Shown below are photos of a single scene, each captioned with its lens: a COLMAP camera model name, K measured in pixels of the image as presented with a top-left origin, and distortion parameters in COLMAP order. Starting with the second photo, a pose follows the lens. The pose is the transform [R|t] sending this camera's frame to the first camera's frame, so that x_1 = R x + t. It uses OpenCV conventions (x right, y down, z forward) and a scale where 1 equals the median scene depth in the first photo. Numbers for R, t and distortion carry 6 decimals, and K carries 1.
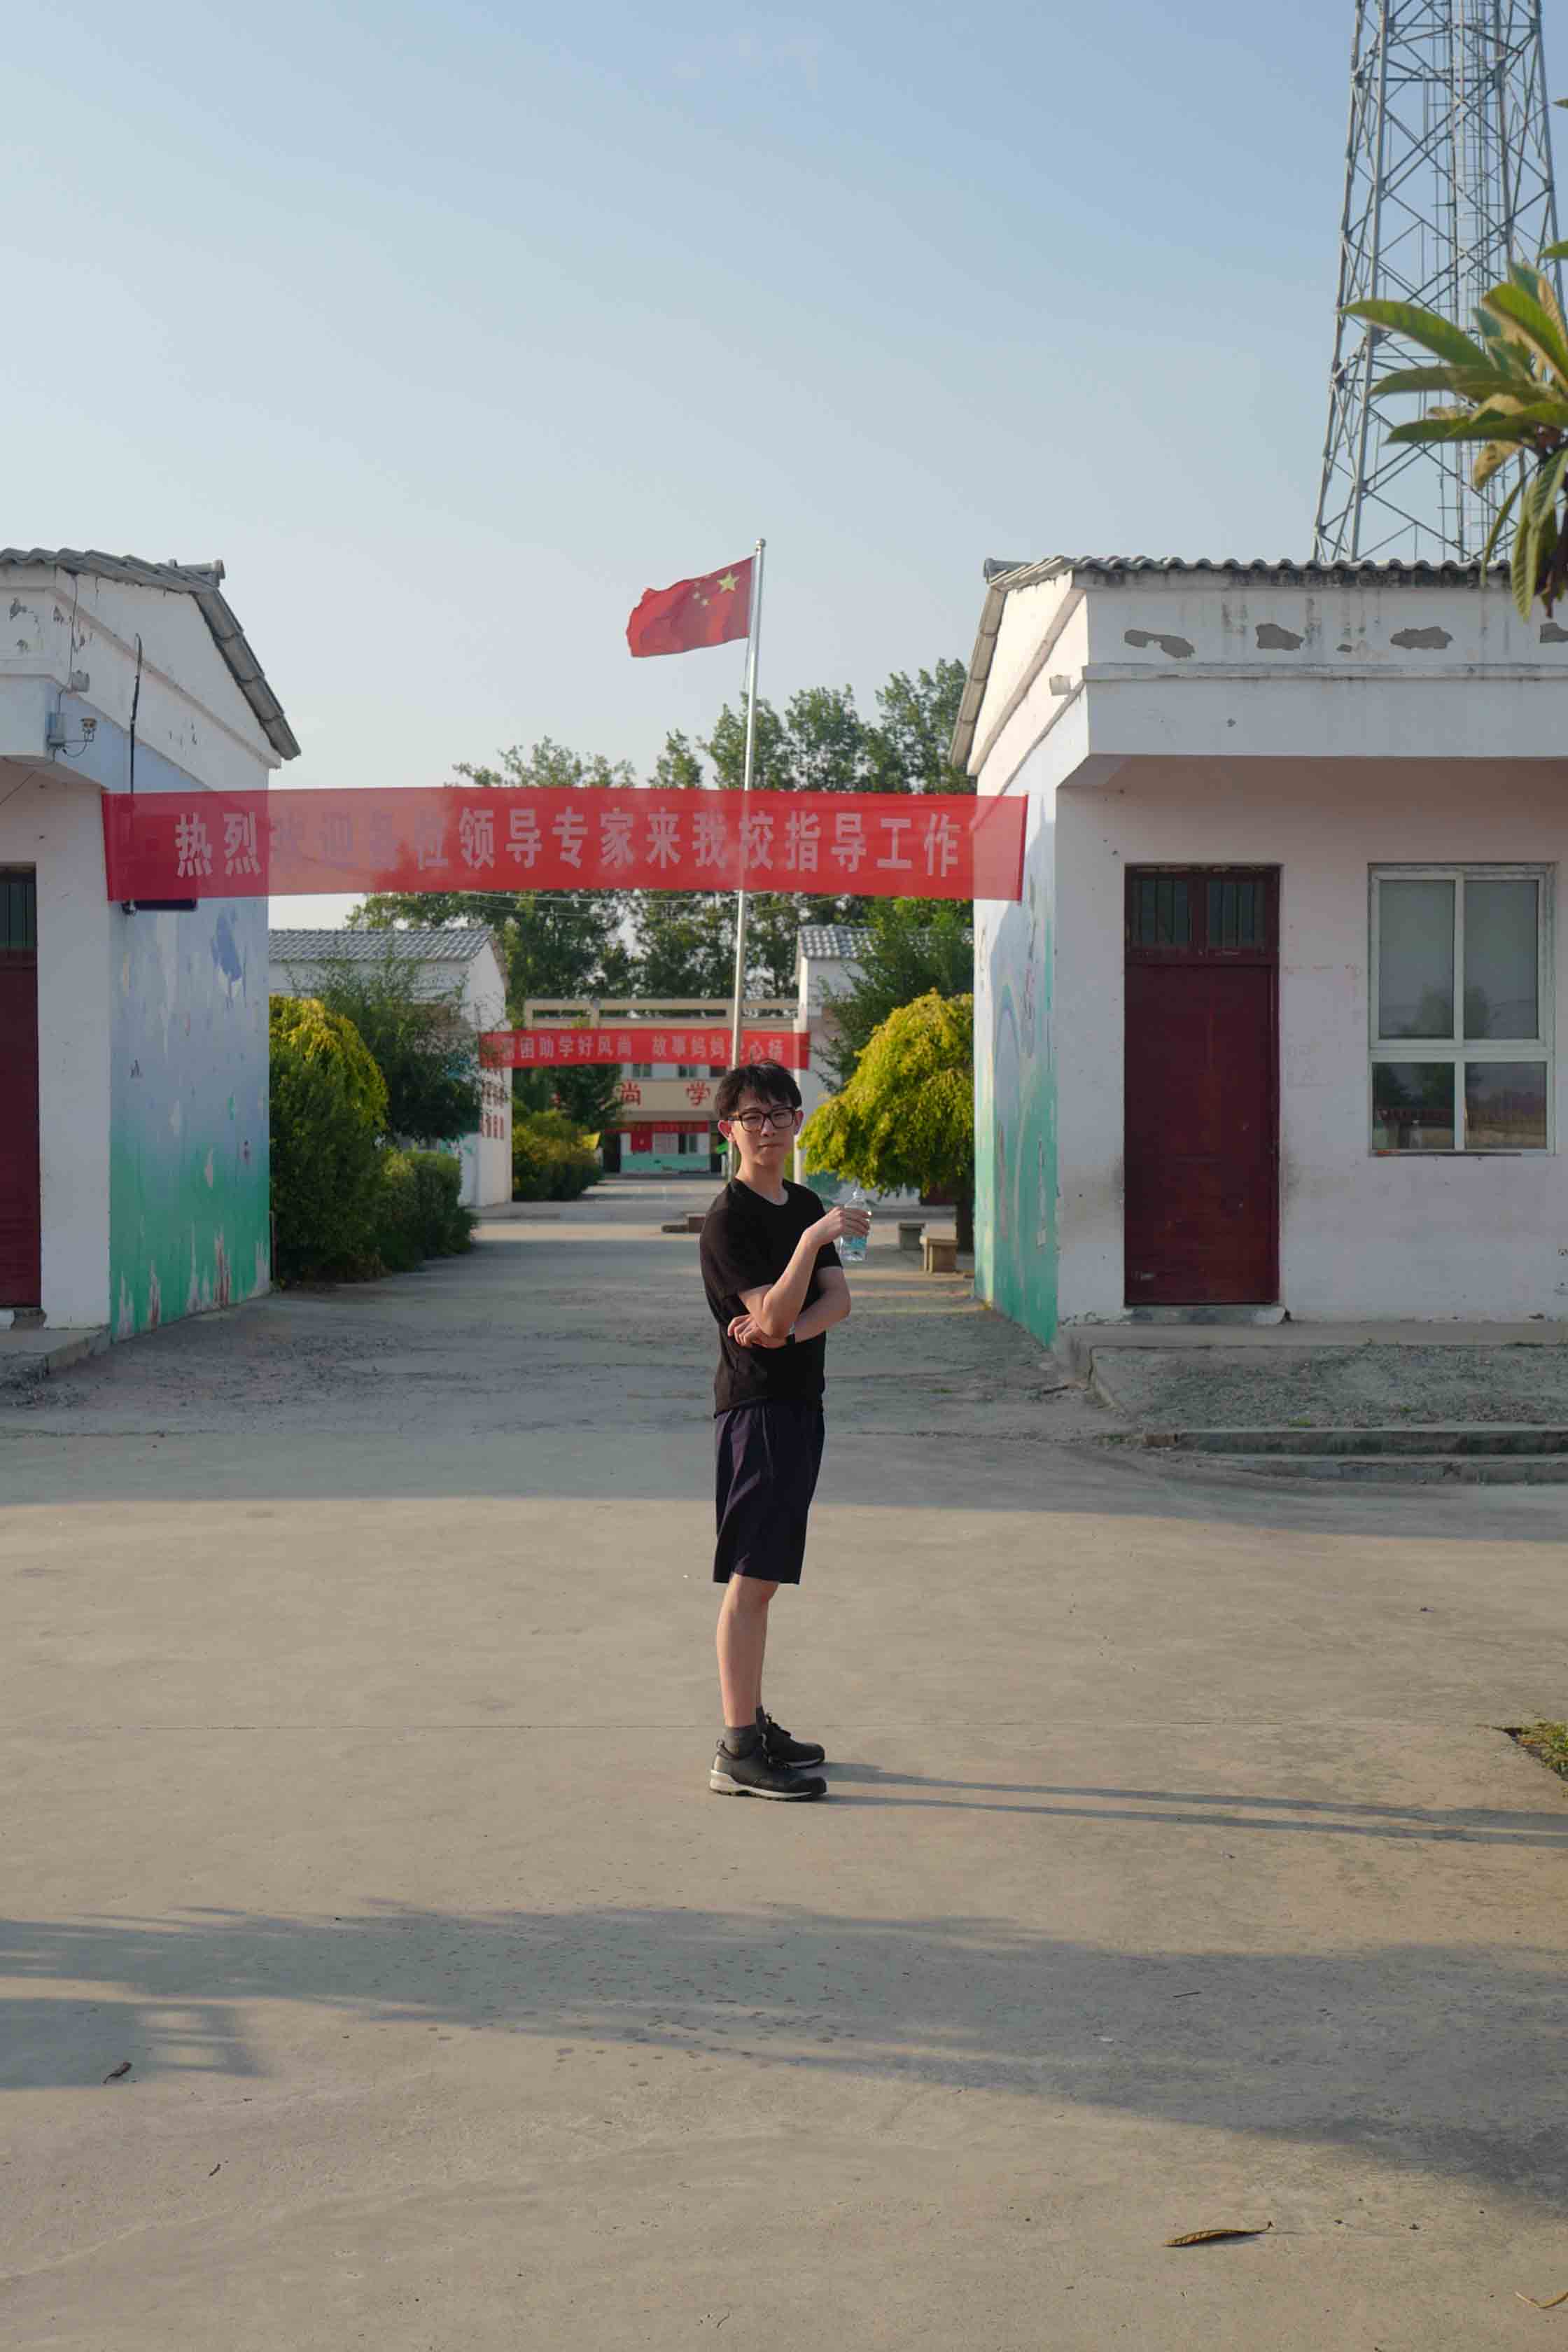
lens RADIAL K [[3399.9, 0, 784.0], [0, 3399.9, 1176.0], [0, 0, 1]] dist [0.199958, -0.031965]
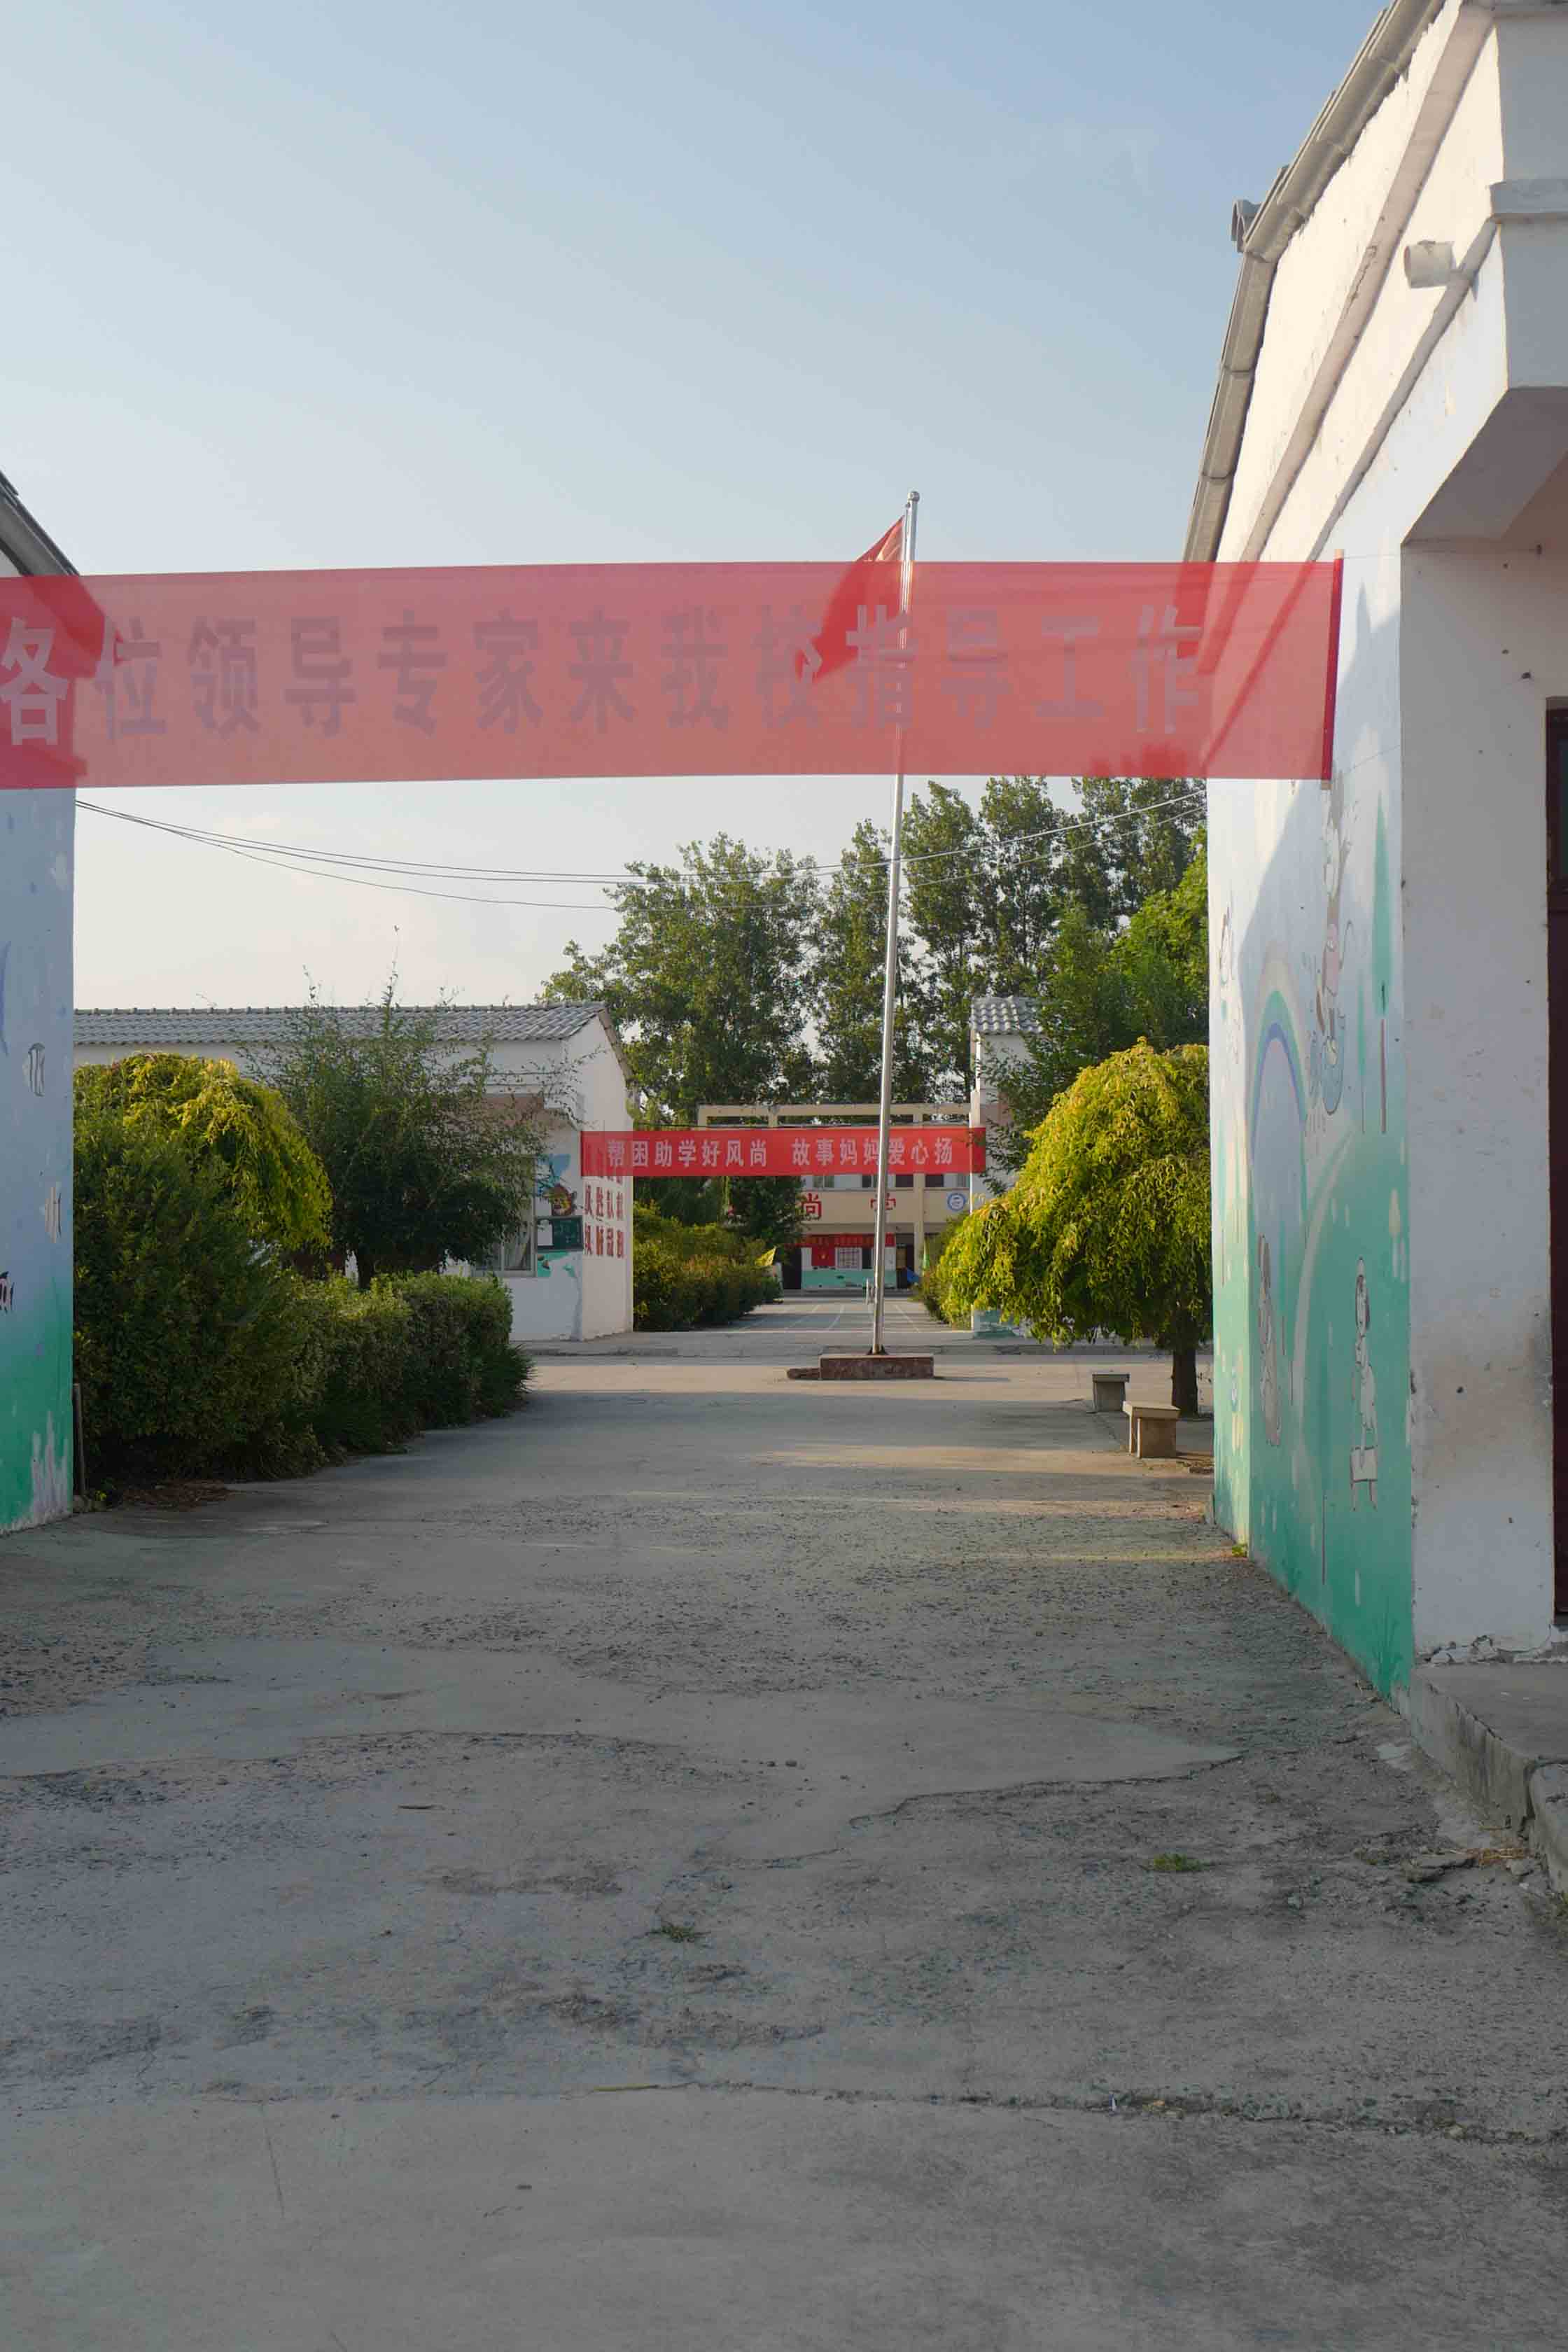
lens RADIAL K [[3387.4, 0, 729.9], [0, 3387.4, 1178.0], [0, 0, 1]] dist [0.002959, -0.074627]
pose [[0.997165, -0.004508, -0.075110, 0.019883], [0.002051, 0.999461, -0.032759, -0.008504], [0.075217, 0.032512, 0.996637, 0.498384]]
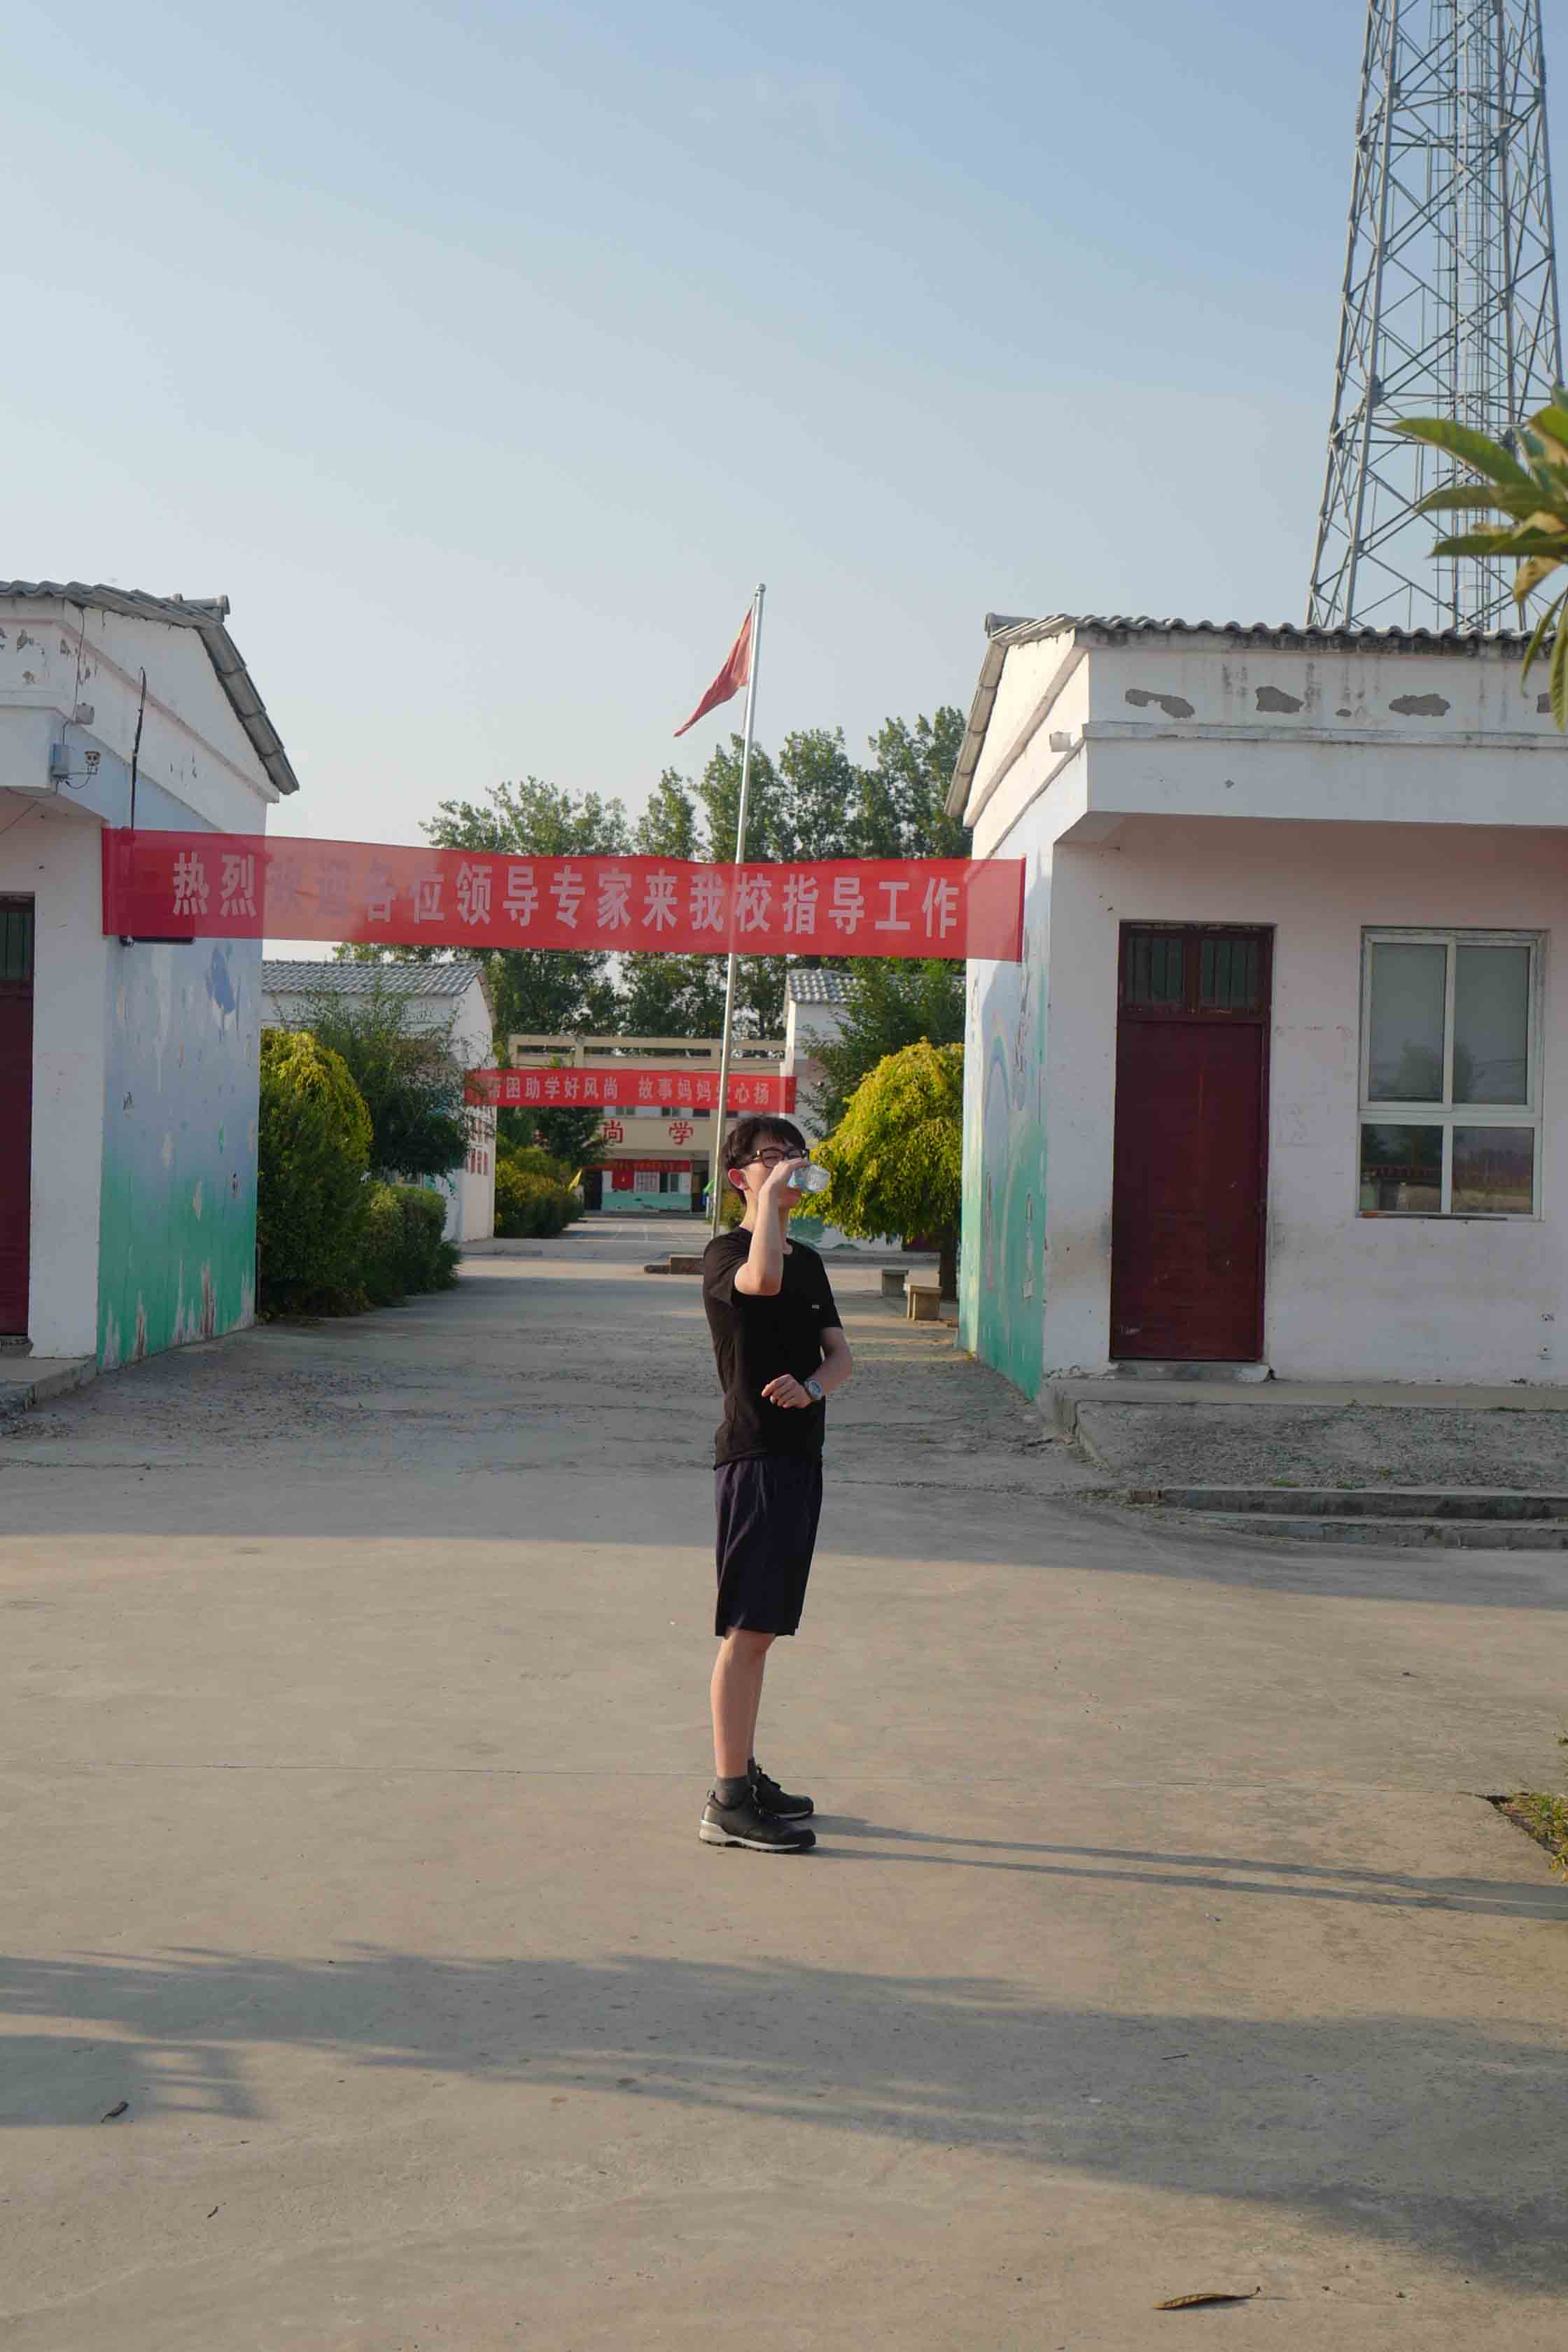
lens RADIAL K [[3404.0, 0, 784.0], [0, 3404.0, 1176.0], [0, 0, 1]] dist [0.197511, 0.013618]
pose [[0.999685, 0.024438, 0.005693, -0.002768], [-0.024368, 0.999630, -0.012097, -0.001540], [-0.005986, 0.011954, 0.999911, -0.003859]]
